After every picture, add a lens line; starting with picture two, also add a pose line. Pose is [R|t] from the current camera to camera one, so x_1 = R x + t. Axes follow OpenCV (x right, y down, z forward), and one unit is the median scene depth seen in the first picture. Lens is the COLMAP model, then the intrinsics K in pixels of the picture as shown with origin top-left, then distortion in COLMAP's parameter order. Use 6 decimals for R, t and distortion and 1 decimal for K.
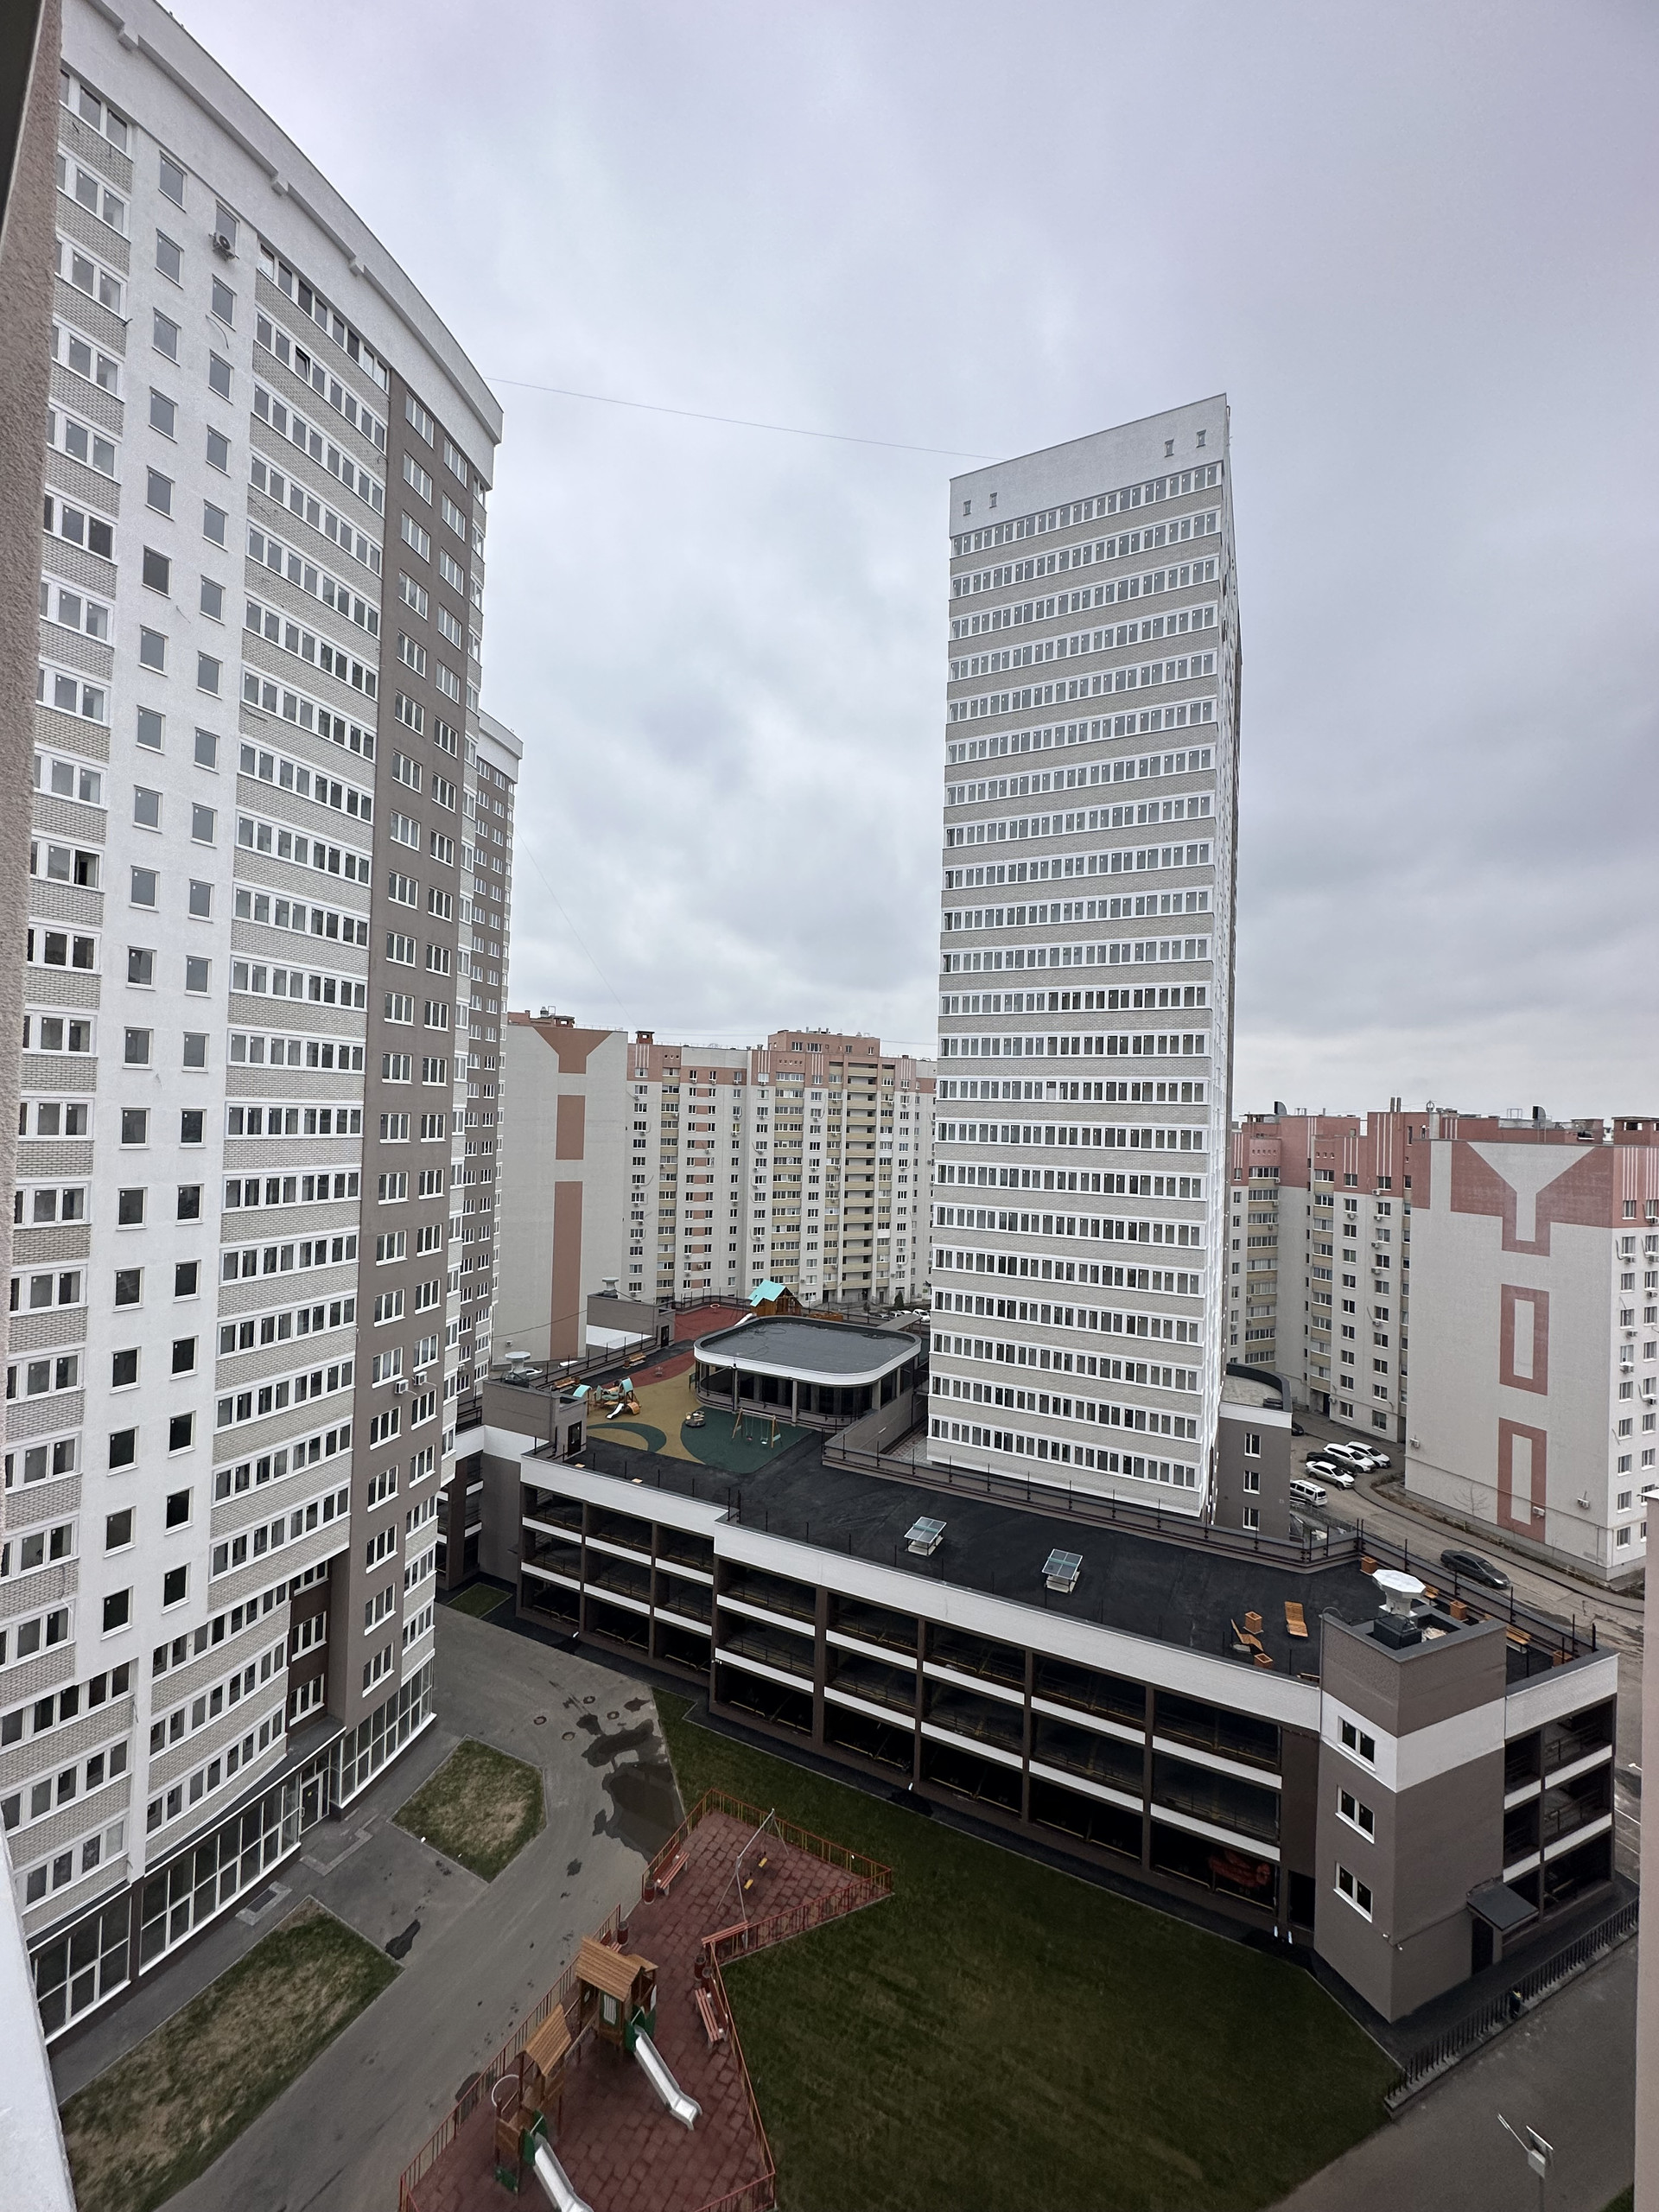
lens RADIAL K [[879.3, 0, 829.5], [0, 879.3, 1106.0], [0, 0, 1]] dist [-0.001361, 0.000319]
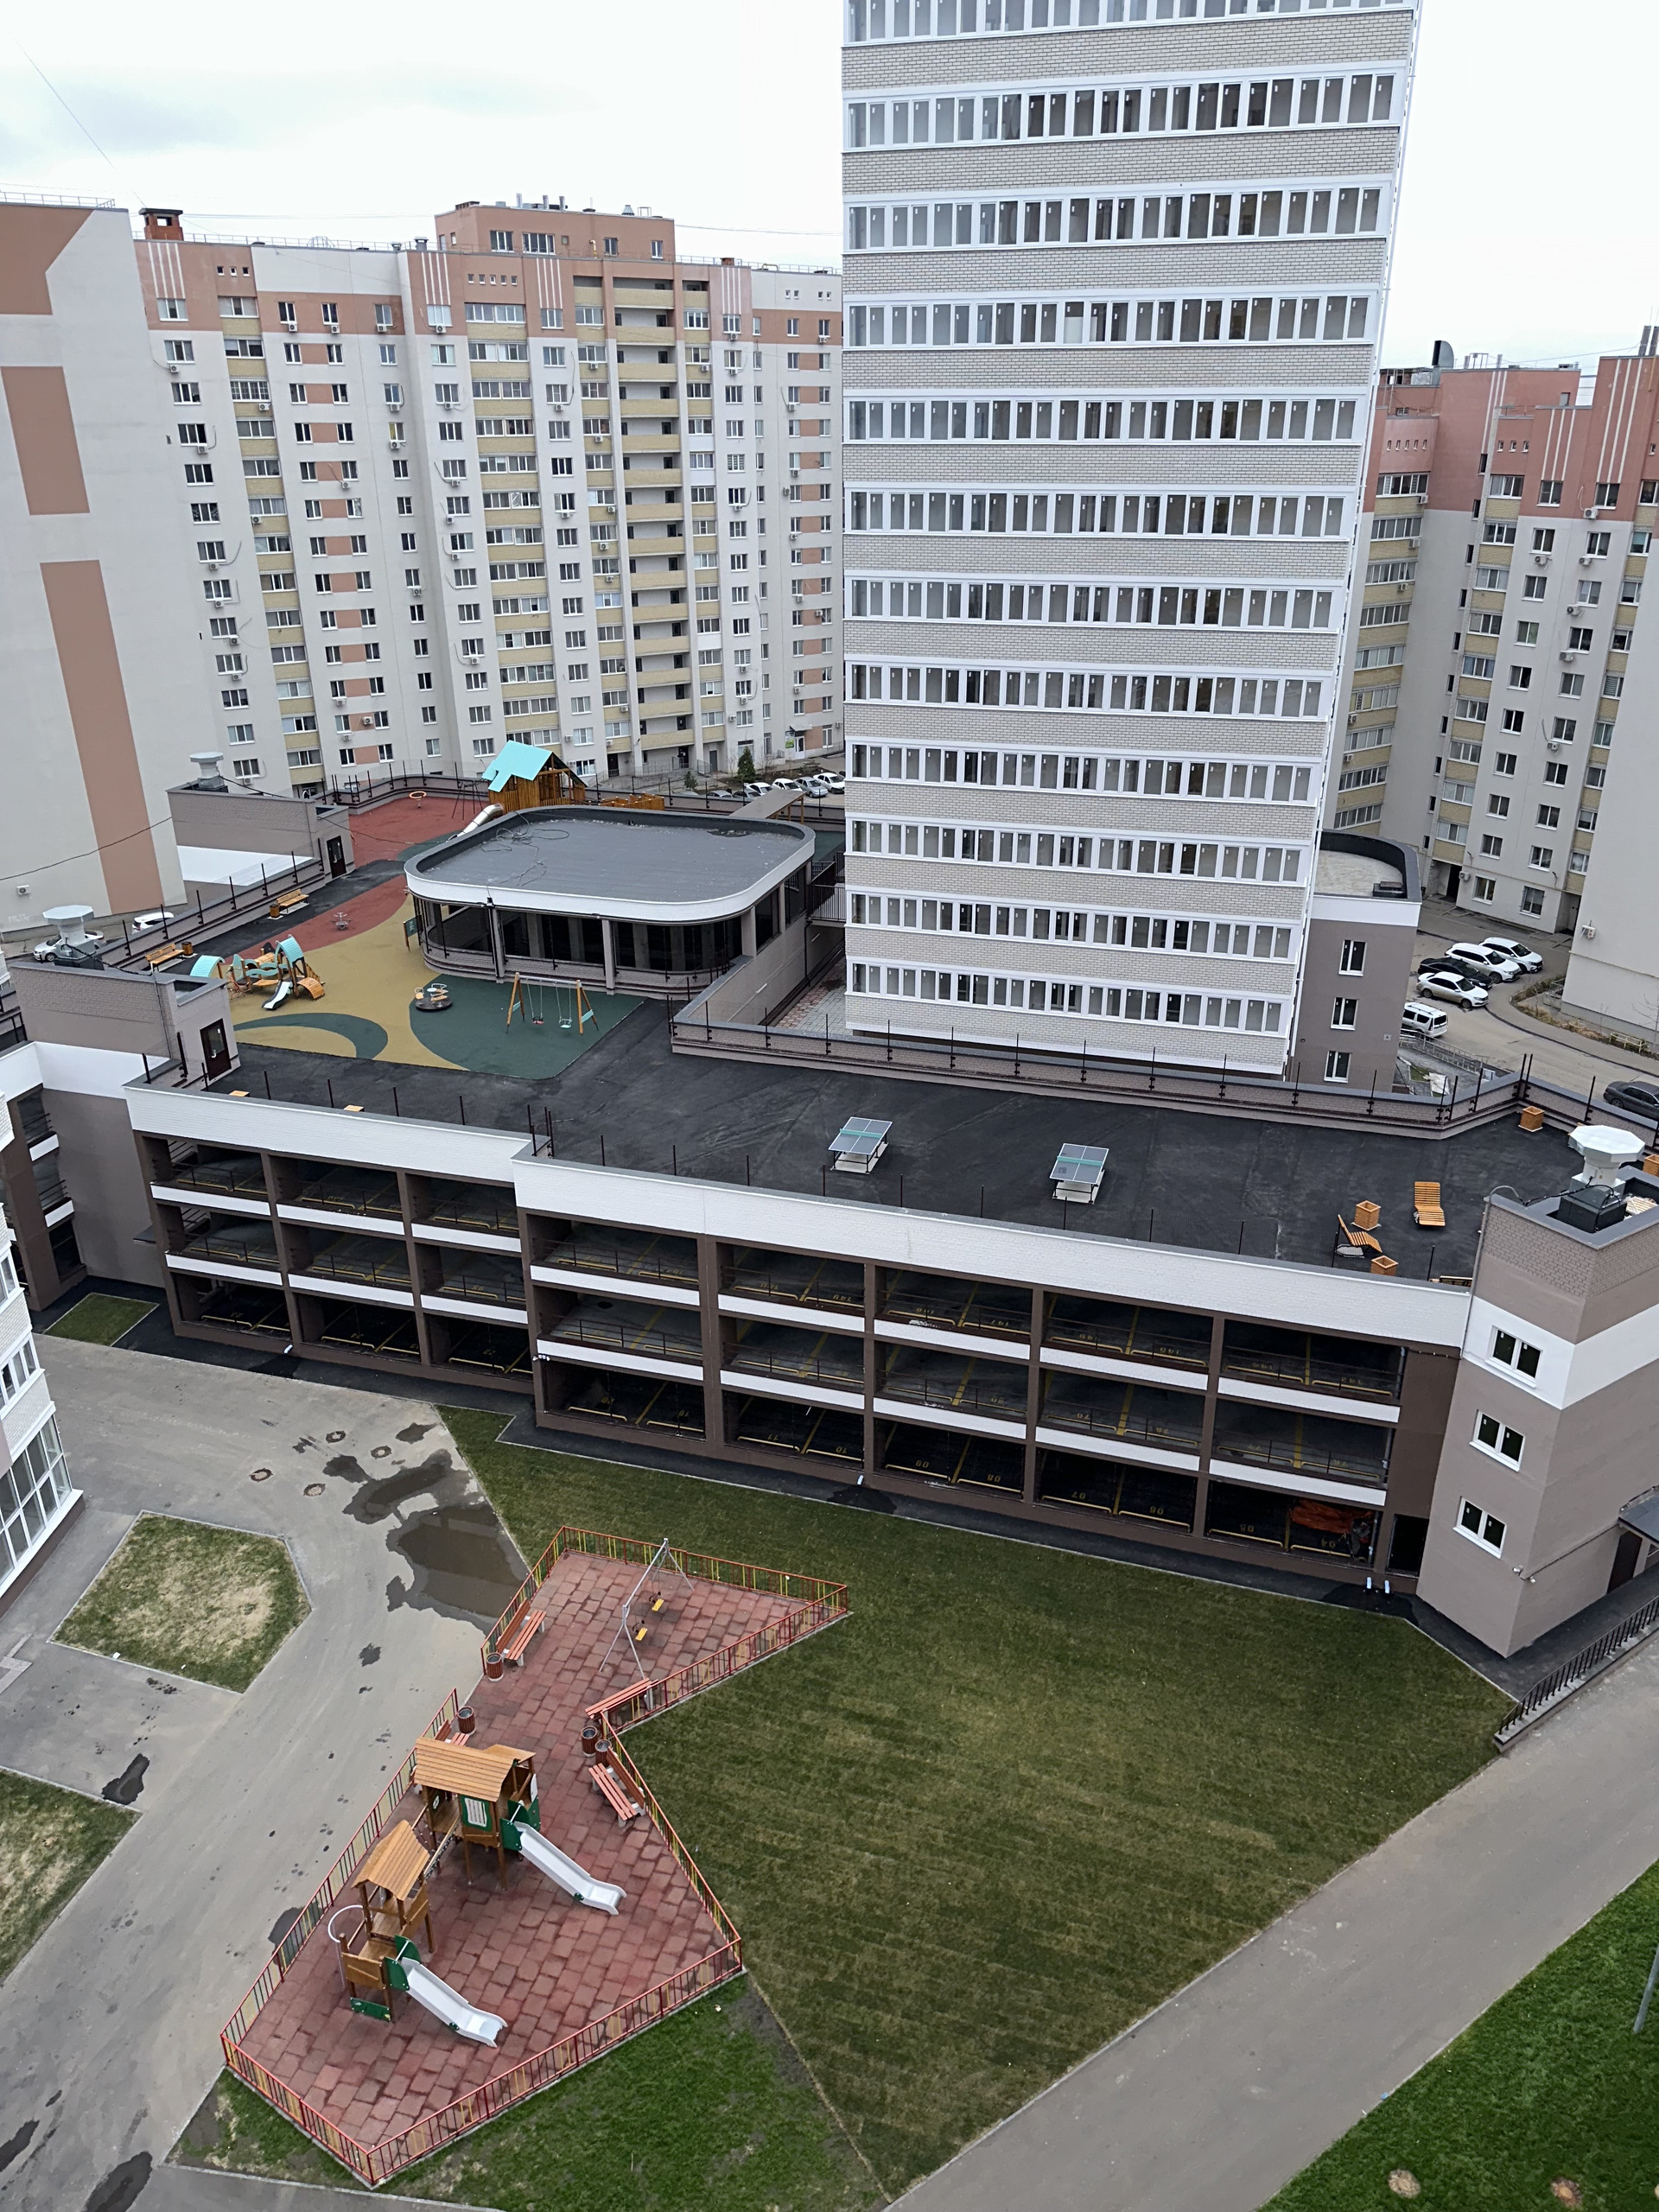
lens RADIAL K [[1555.8, 0, 851.5], [0, 1555.8, 1100.4], [0, 0, 1]] dist [0.056423, -0.078399]
pose [[0.985032, -0.096429, 0.142878, -0.040471], [0.027852, 0.907031, 0.420141, 0.004848], [-0.170109, -0.409873, 0.896140, 0.035829]]
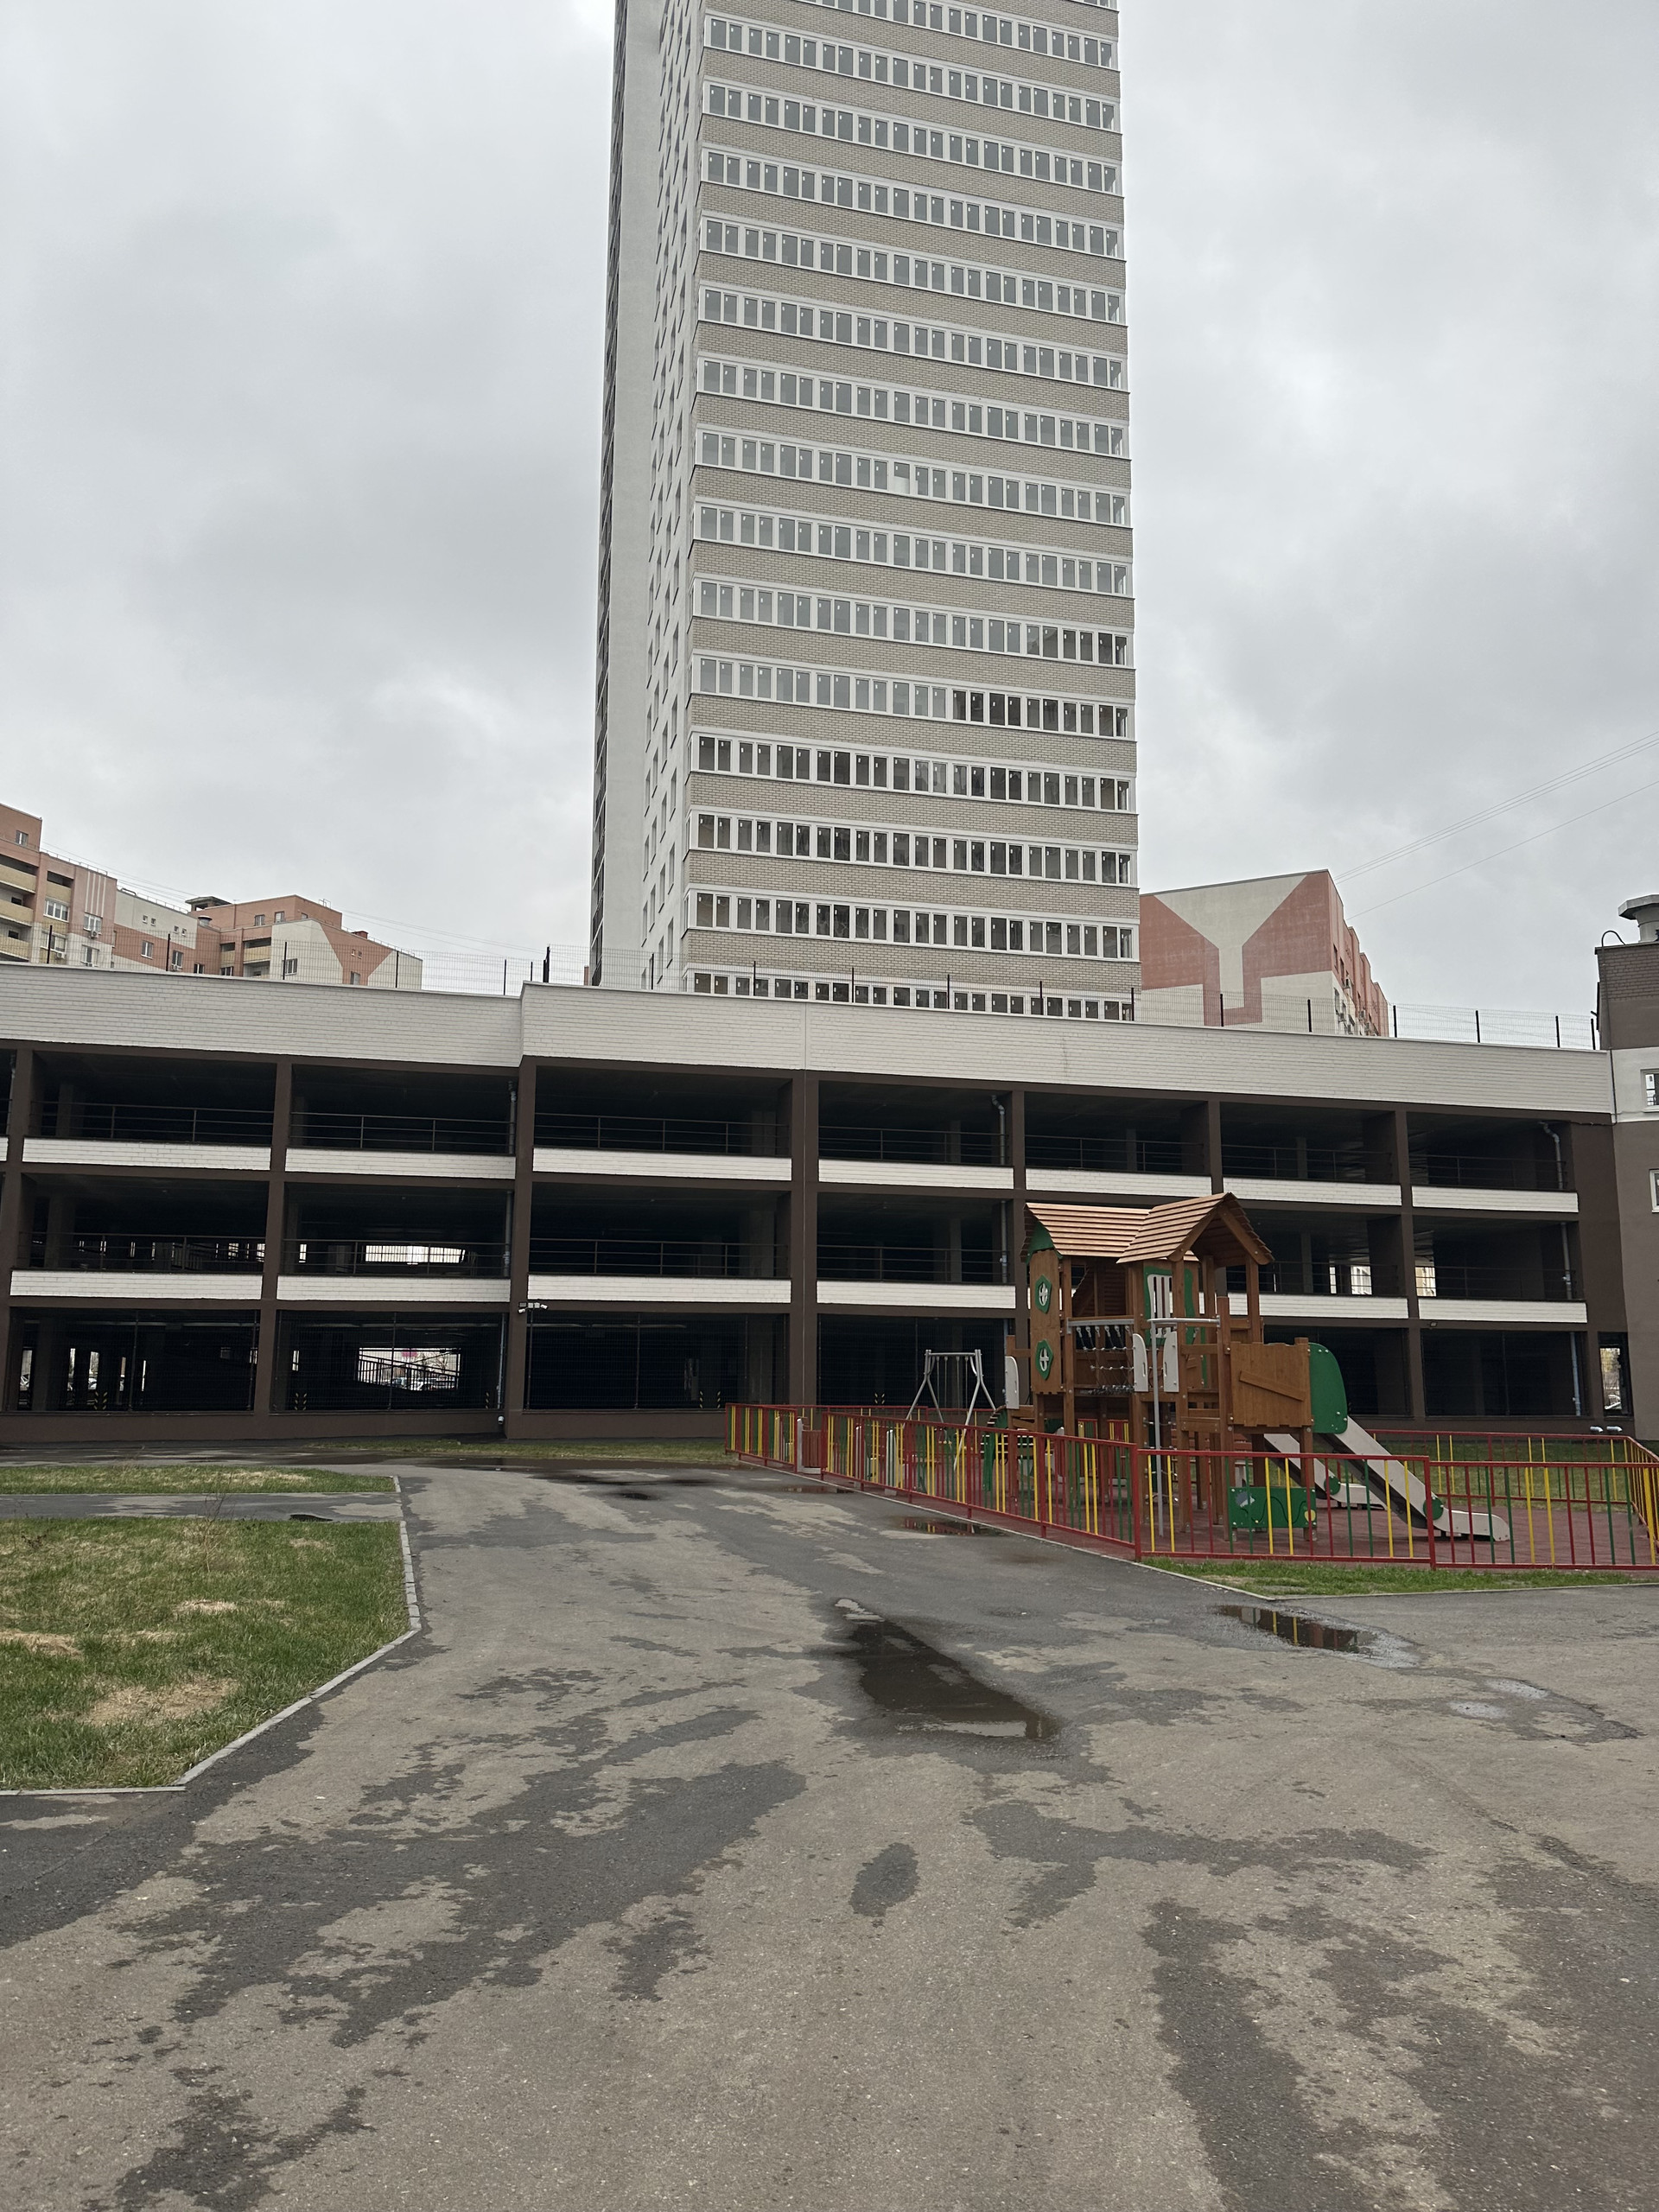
lens RADIAL K [[1530.9, 0, 810.2], [0, 1530.9, 1126.5], [0, 0, 1]] dist [0.148173, -0.247706]
pose [[0.760295, 0.082608, 0.644303, -0.395220], [0.005427, 0.991038, -0.133468, 0.509400], [-0.649555, 0.104972, 0.753034, 0.288791]]
